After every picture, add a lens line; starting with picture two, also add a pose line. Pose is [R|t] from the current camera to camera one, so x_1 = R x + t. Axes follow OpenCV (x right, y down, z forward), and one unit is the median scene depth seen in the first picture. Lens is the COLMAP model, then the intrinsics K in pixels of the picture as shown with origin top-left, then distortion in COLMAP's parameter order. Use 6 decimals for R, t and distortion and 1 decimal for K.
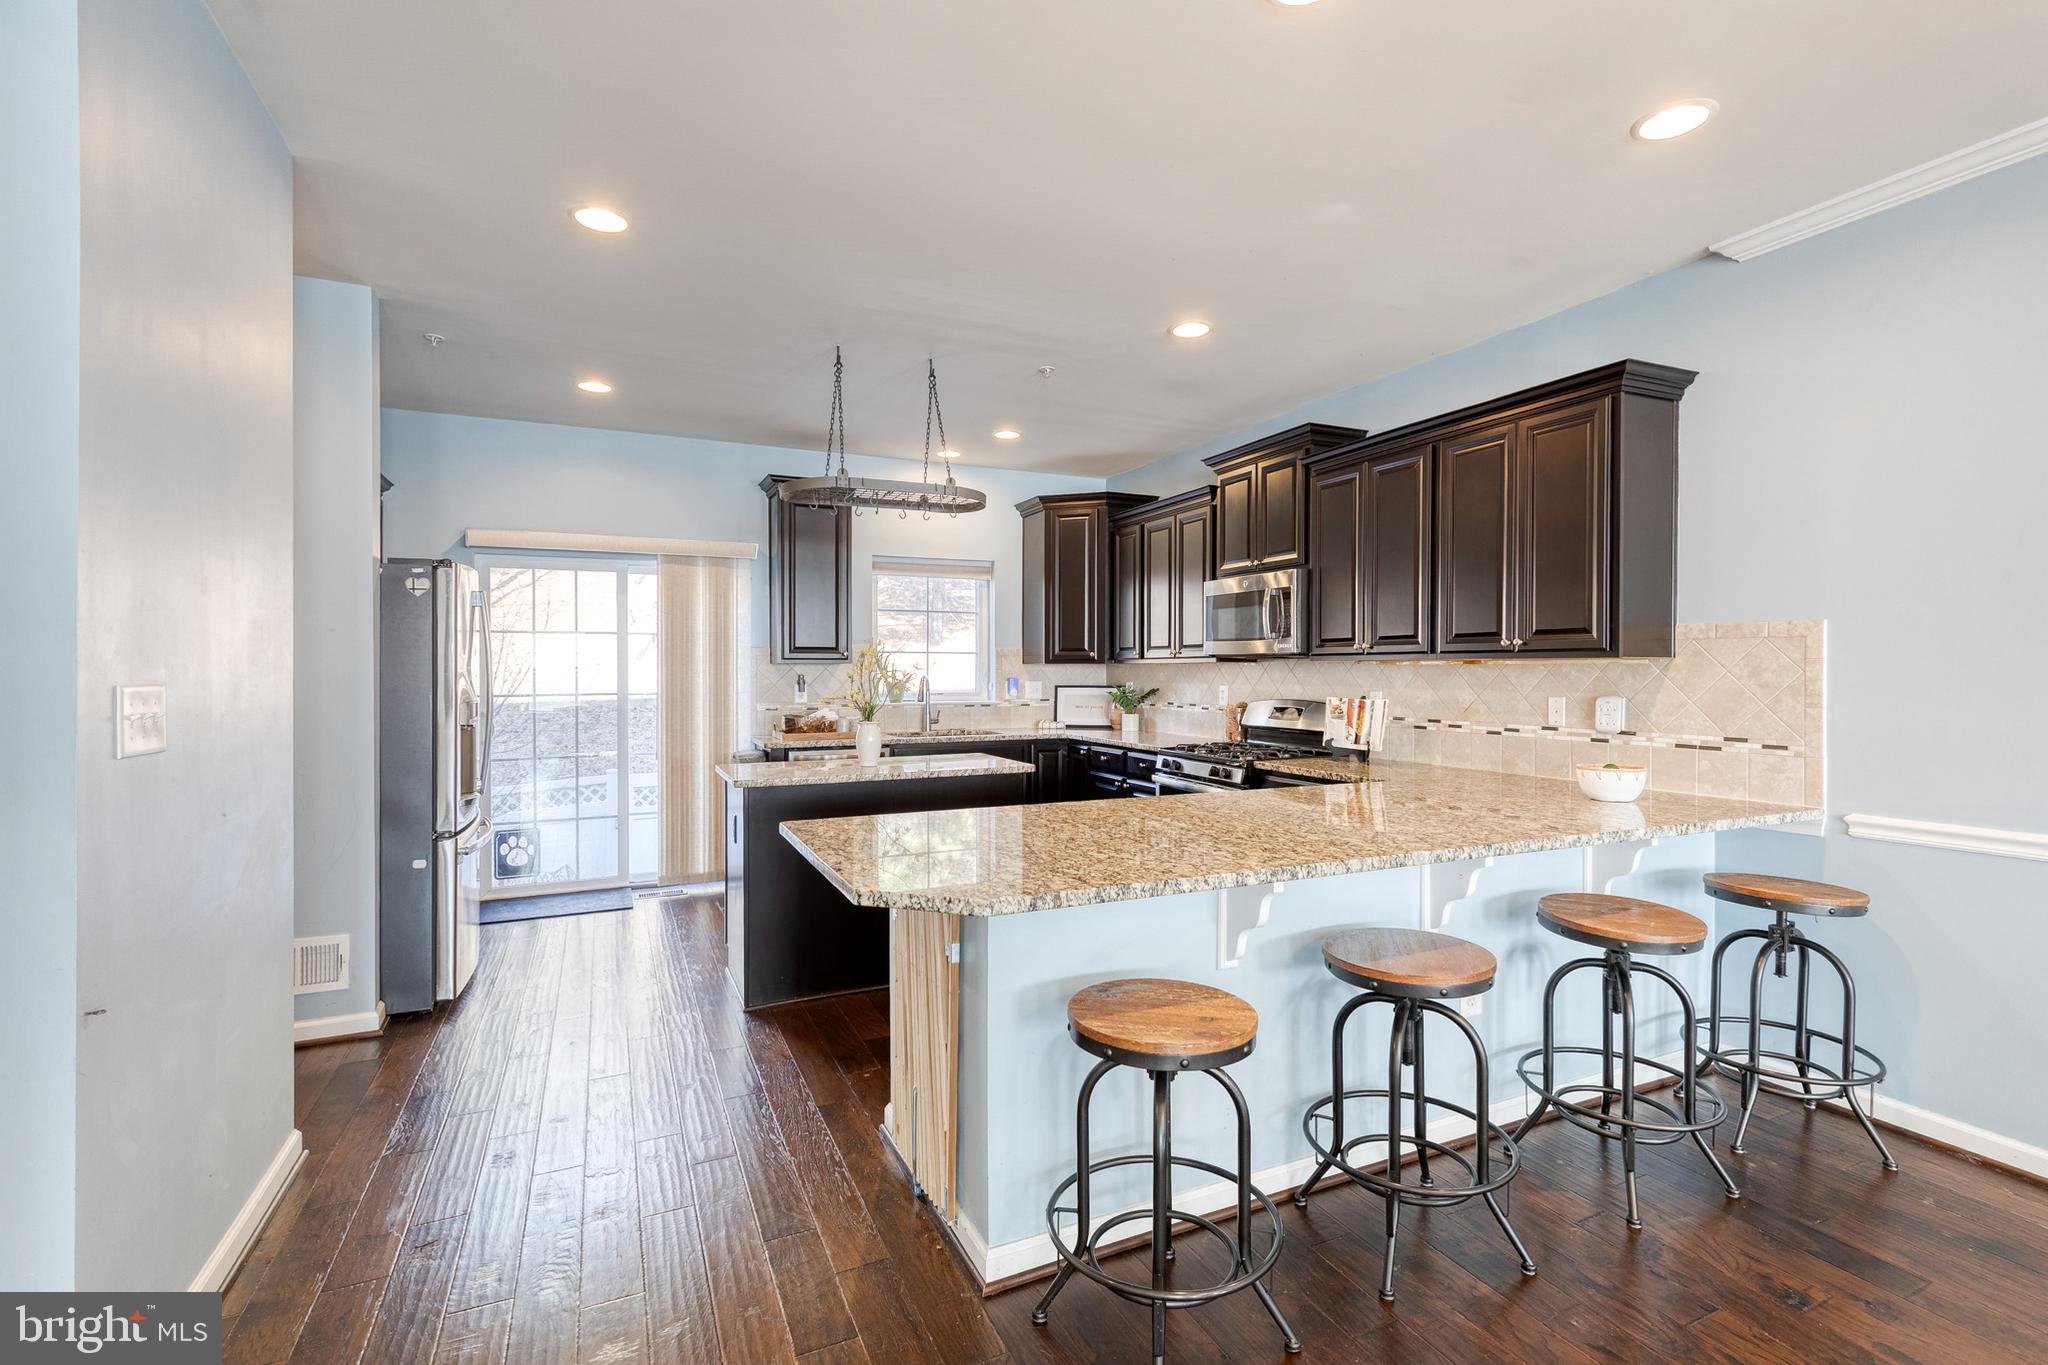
lens RADIAL K [[944.3, 0, 1037.3], [0, 944.3, 672.6], [0, 0, 1]] dist [0.011500, -0.005150]
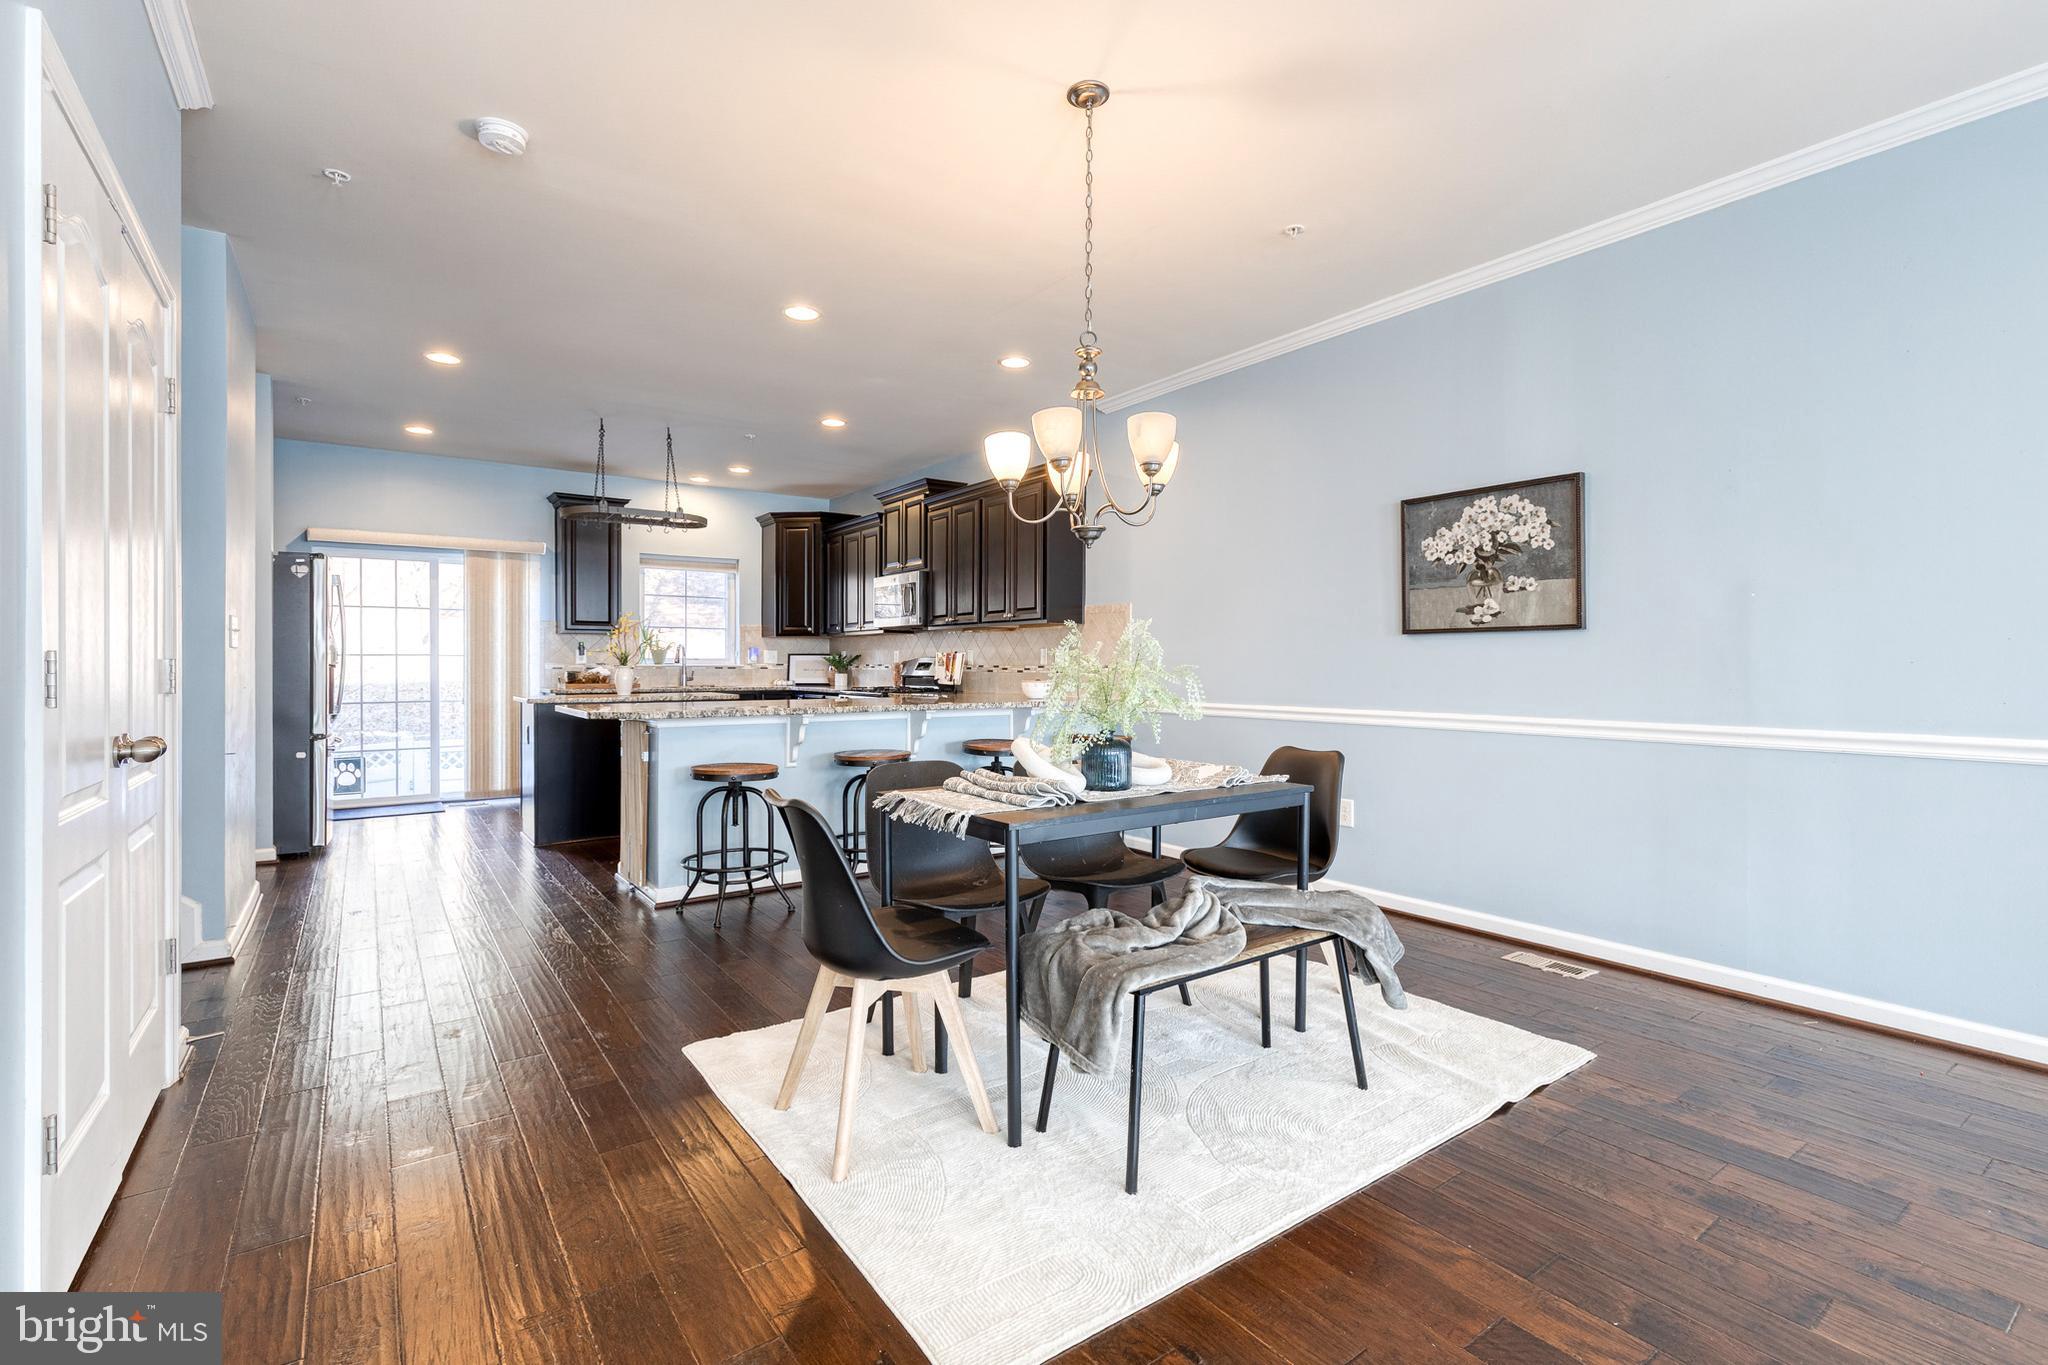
lens RADIAL K [[944.3, 0, 1037.7], [0, 944.3, 669.0], [0, 0, 1]] dist [0.011500, -0.005150]
pose [[0.982622, 0.000966, 0.185617, 0.146017], [-0.001008, 0.999999, 0.000133, 0.042562], [-0.185617, -0.000318, 0.982622, -0.465939]]
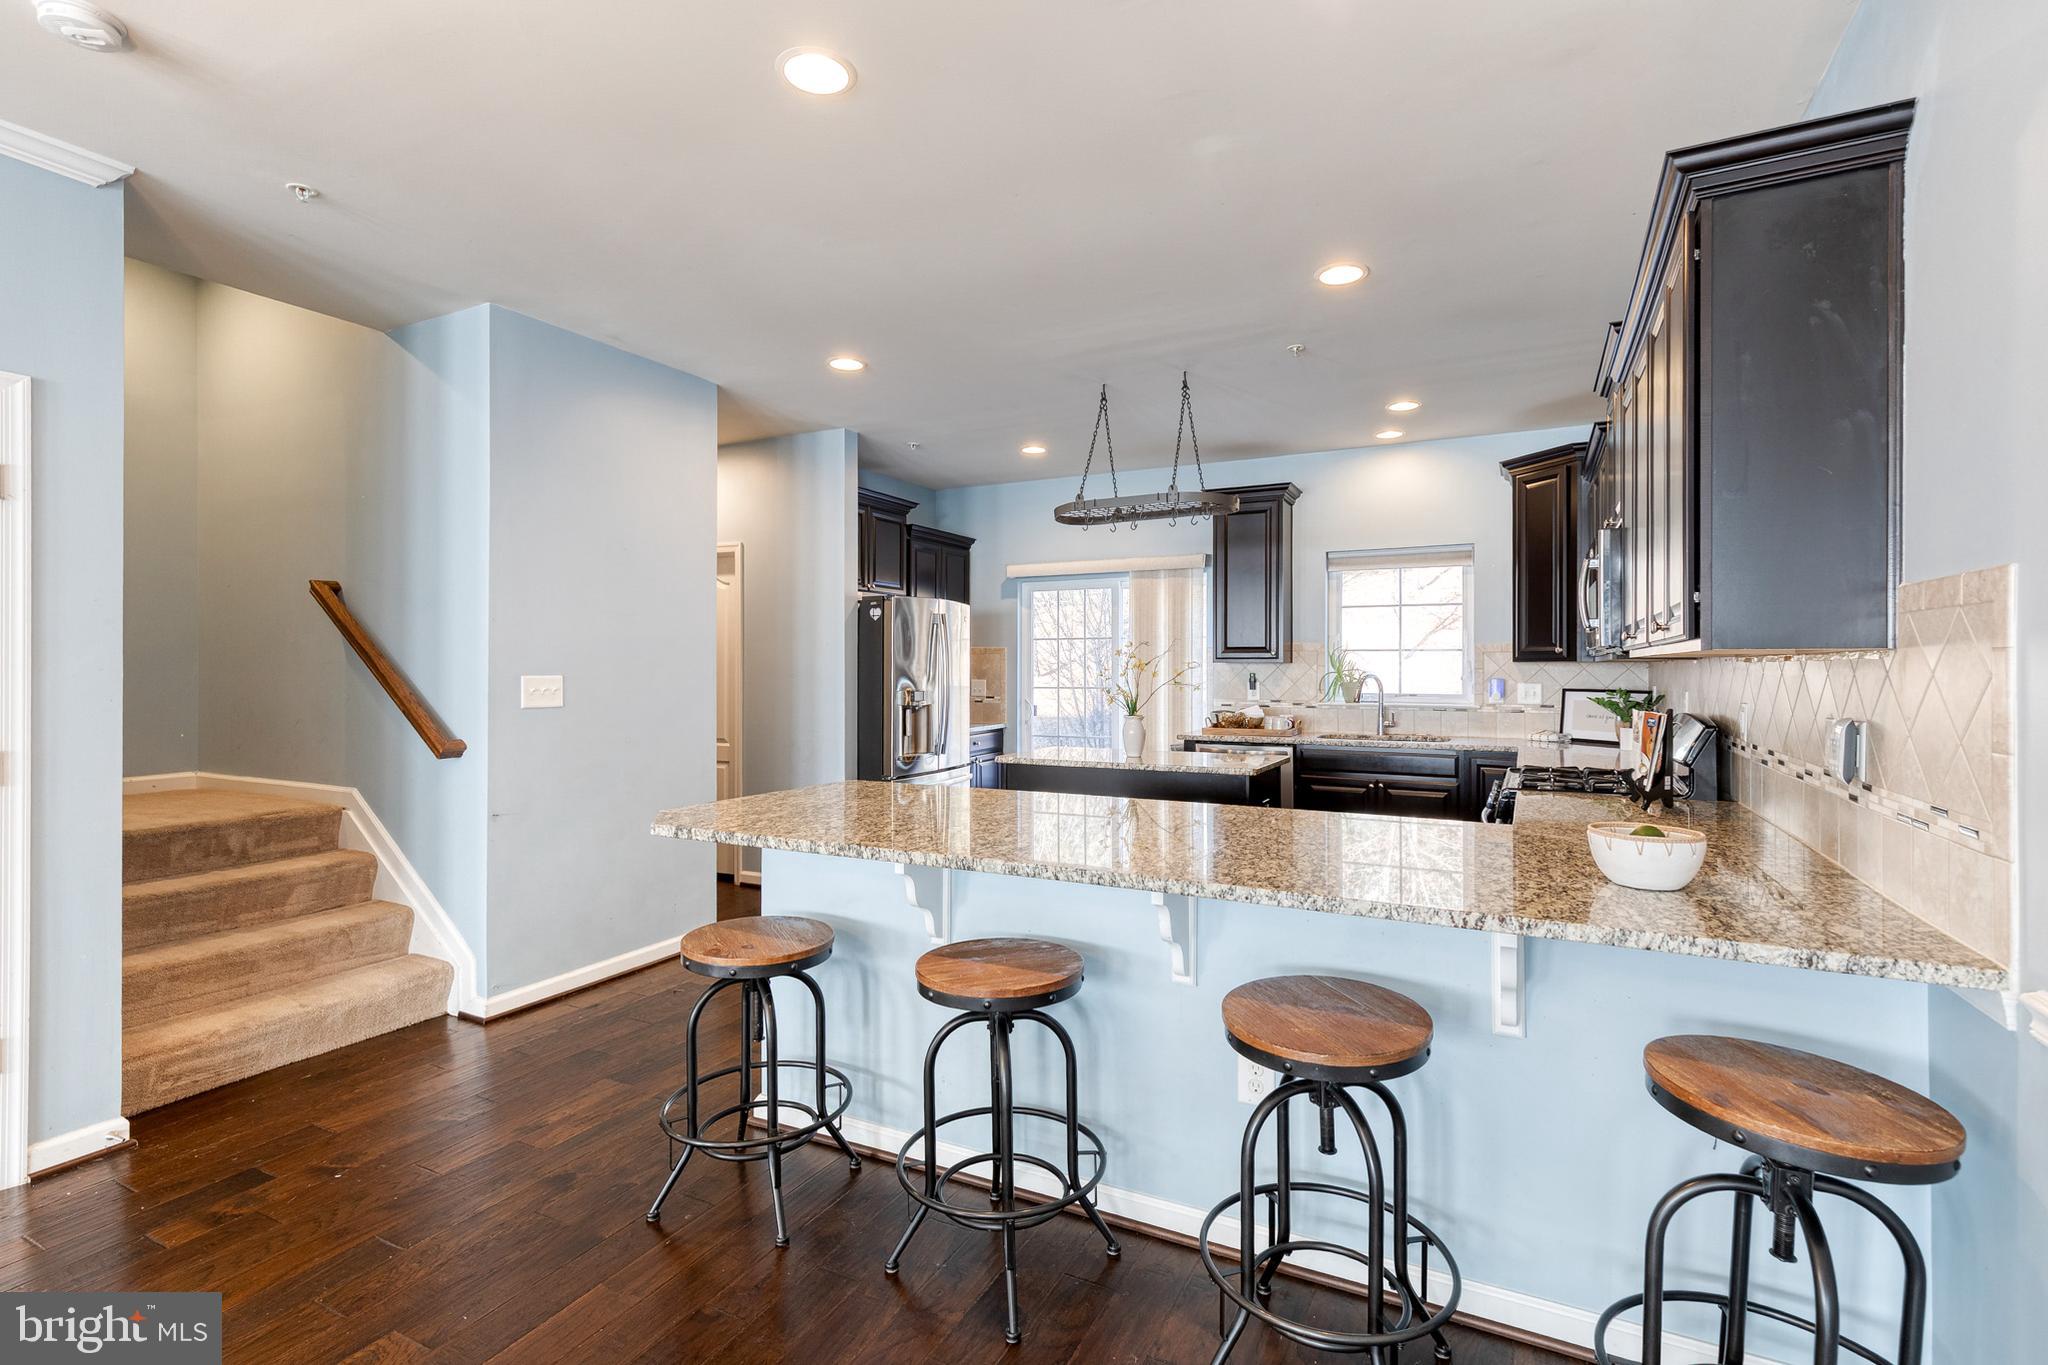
lens RADIAL K [[944.3, 0, 1040.8], [0, 944.3, 671.4], [0, 0, 1]] dist [0.011500, -0.005150]
pose [[0.619488, 0.004052, -0.784995, 0.473037], [-0.004048, 0.999990, 0.001967, -0.000985], [0.784995, 0.001959, 0.619498, 0.176286]]
